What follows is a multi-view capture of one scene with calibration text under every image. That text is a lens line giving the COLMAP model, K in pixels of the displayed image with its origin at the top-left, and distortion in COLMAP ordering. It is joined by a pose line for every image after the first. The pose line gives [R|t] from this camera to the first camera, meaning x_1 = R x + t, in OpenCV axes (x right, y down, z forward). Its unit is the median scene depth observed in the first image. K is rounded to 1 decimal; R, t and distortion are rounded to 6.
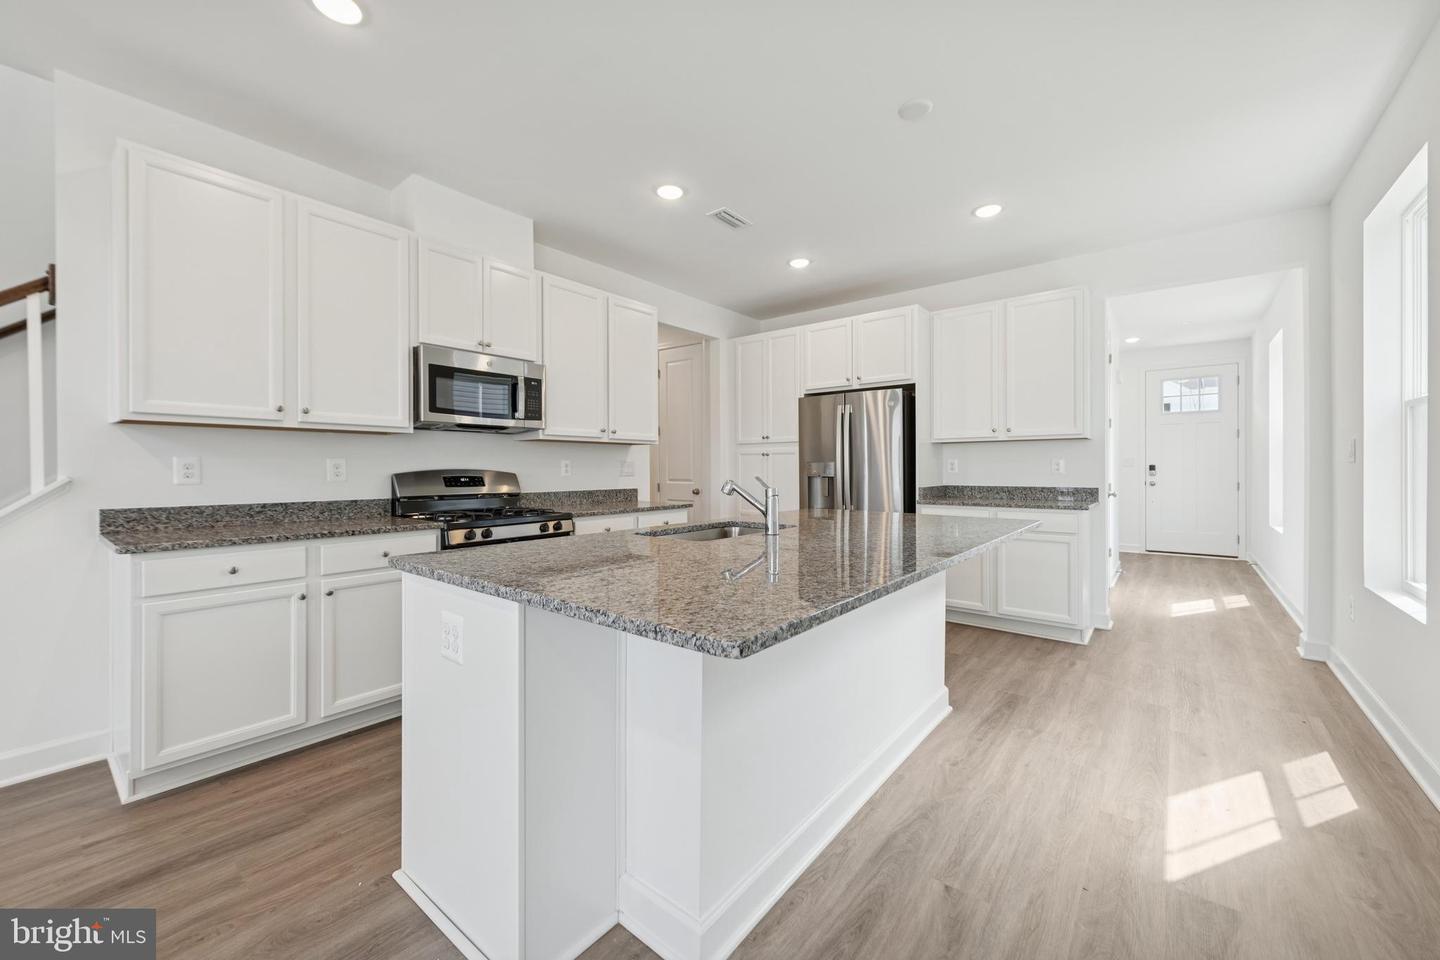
lens RADIAL K [[577.0, 0, 716.0], [0, 577.0, 472.1], [0, 0, 1]] dist [0.012769, -0.001269]
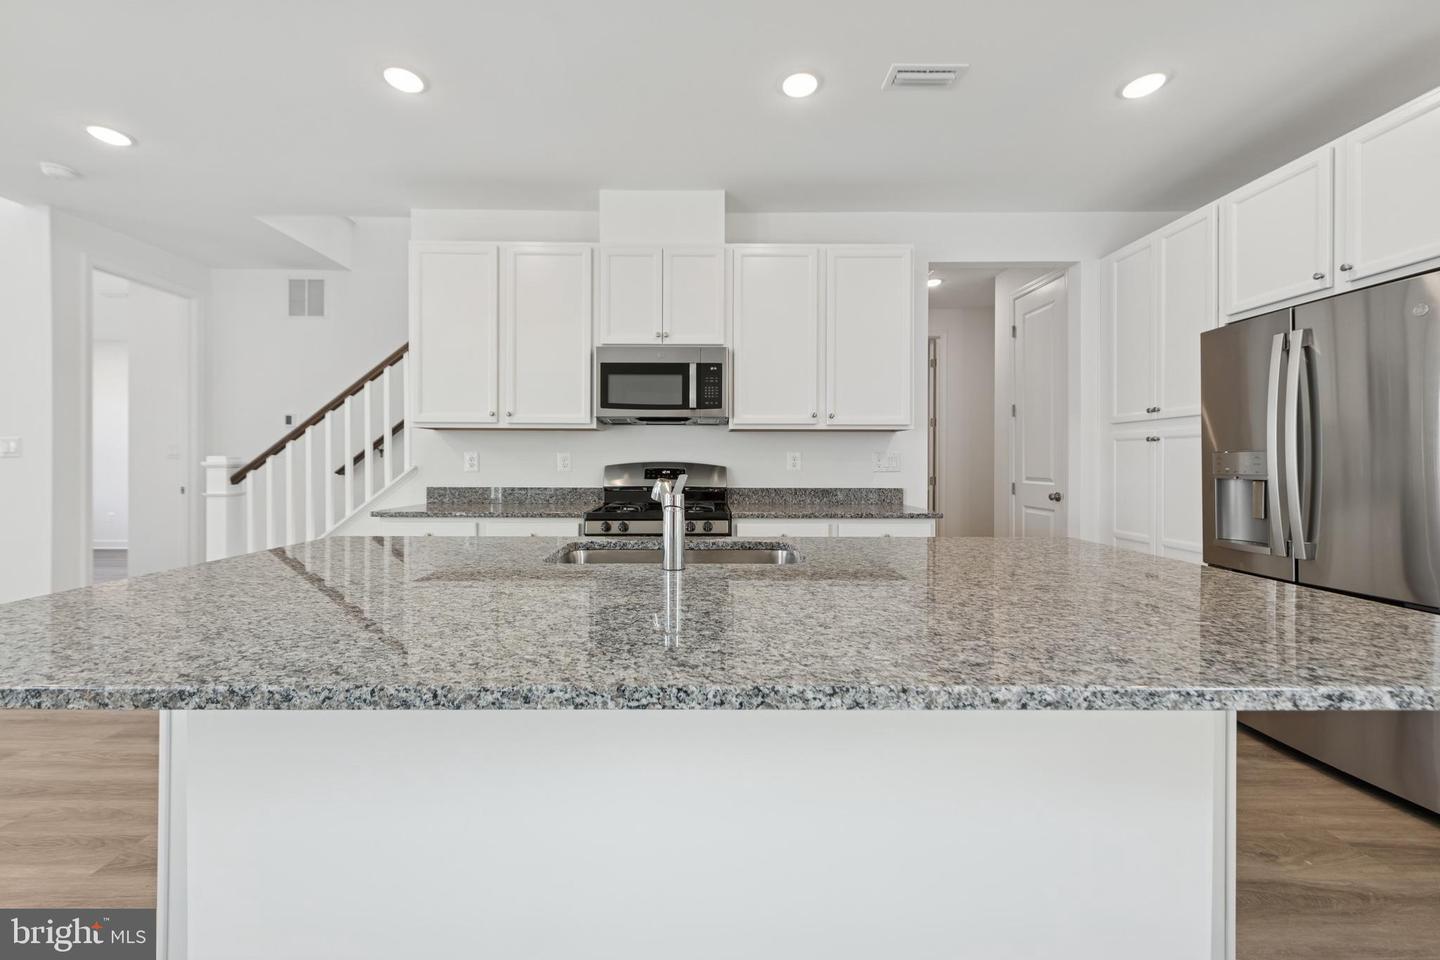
lens RADIAL K [[577.0, 0, 710.7], [0, 577.0, 461.2], [0, 0, 1]] dist [0.012769, -0.001269]
pose [[0.625779, 0.005053, -0.779984, 0.400424], [-0.008677, 0.999962, -0.000484, -0.005994], [0.779952, 0.007071, 0.625799, 0.425353]]
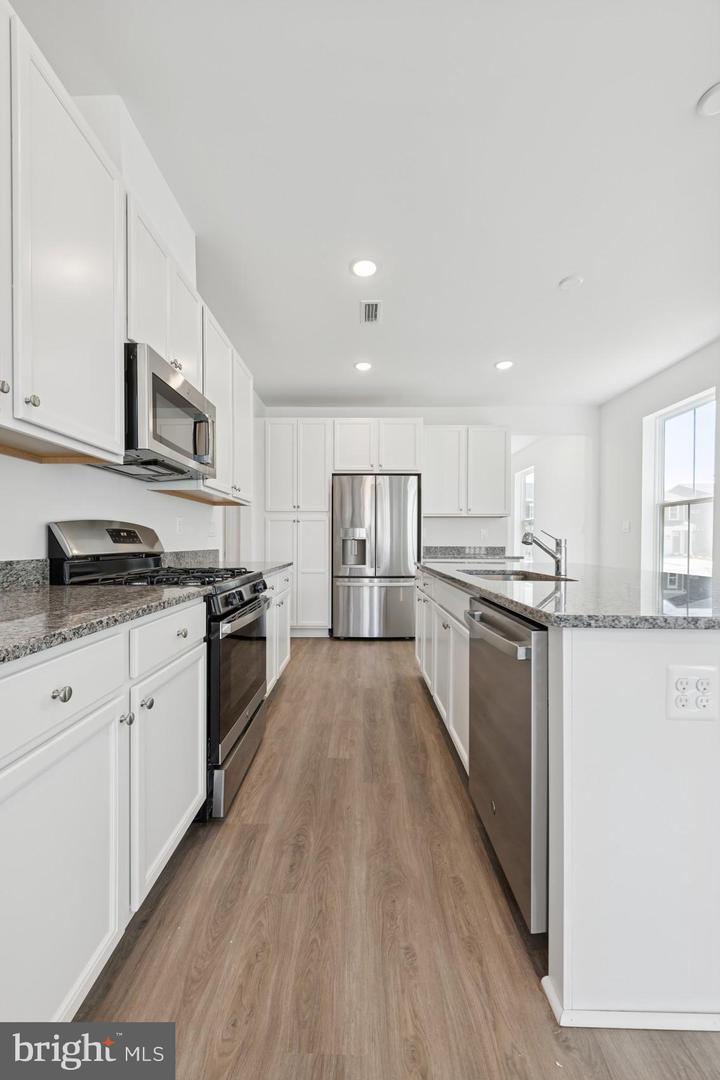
lens RADIAL K [[432.7, 0, 364.6], [0, 432.7, 541.5], [0, 0, 1]] dist [0.012769, -0.001269]
pose [[0.774643, 0.008359, 0.632343, -0.549392], [-0.001568, 0.999935, -0.011298, 0.031153], [-0.632396, 0.007760, 0.774606, 0.346855]]
